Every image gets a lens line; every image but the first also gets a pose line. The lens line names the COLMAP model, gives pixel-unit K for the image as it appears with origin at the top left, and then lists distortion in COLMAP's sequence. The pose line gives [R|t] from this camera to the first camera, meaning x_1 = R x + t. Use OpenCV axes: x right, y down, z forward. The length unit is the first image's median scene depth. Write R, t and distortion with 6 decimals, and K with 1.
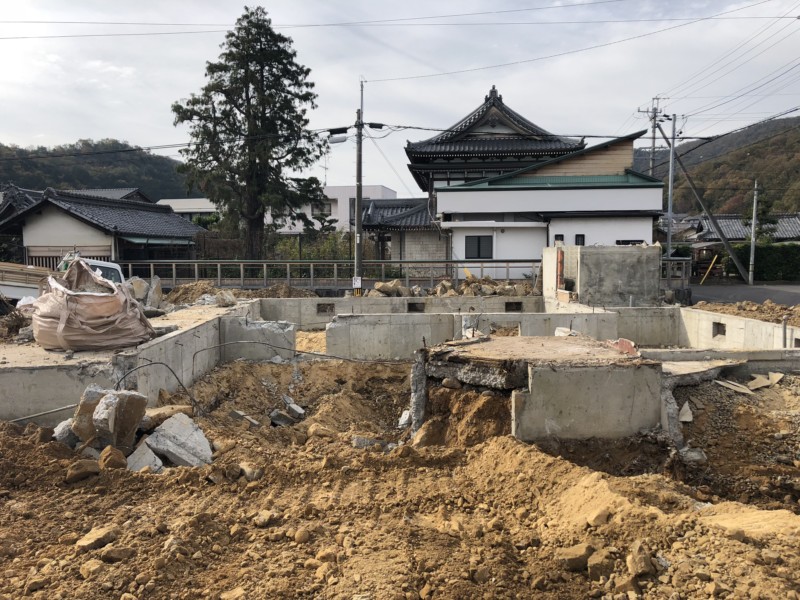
lens RADIAL K [[651.5, 0, 393.3], [0, 651.5, 301.4], [0, 0, 1]] dist [0.024410, -0.016653]
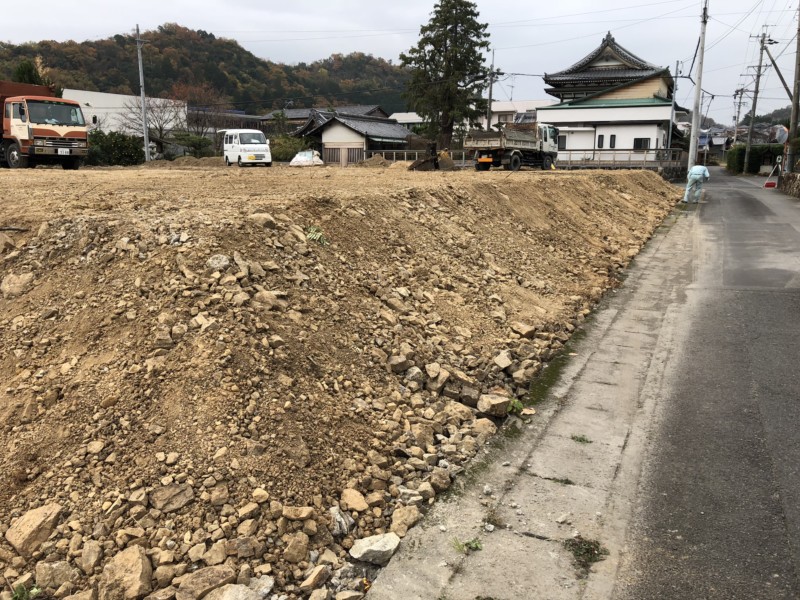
lens RADIAL K [[651.5, 0, 404.4], [0, 651.5, 296.8], [0, 0, 1]] dist [0.024410, -0.016653]
pose [[0.945456, 0.076270, -0.316694, 0.226305], [-0.034667, 0.990241, 0.134987, 0.072007], [0.323899, -0.116645, 0.938873, -0.571626]]
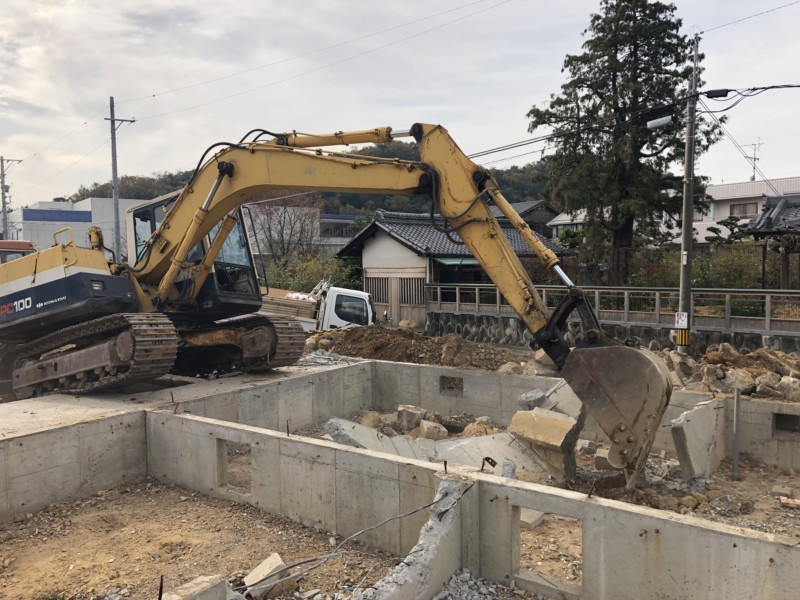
lens RADIAL K [[651.5, 0, 401.9], [0, 651.5, 299.0], [0, 0, 1]] dist [0.024410, -0.016653]
pose [[0.784101, 0.028027, -0.620000, 0.096469], [-0.036134, 0.999347, -0.000522, -0.027144], [0.619581, 0.022813, 0.784601, 0.169948]]
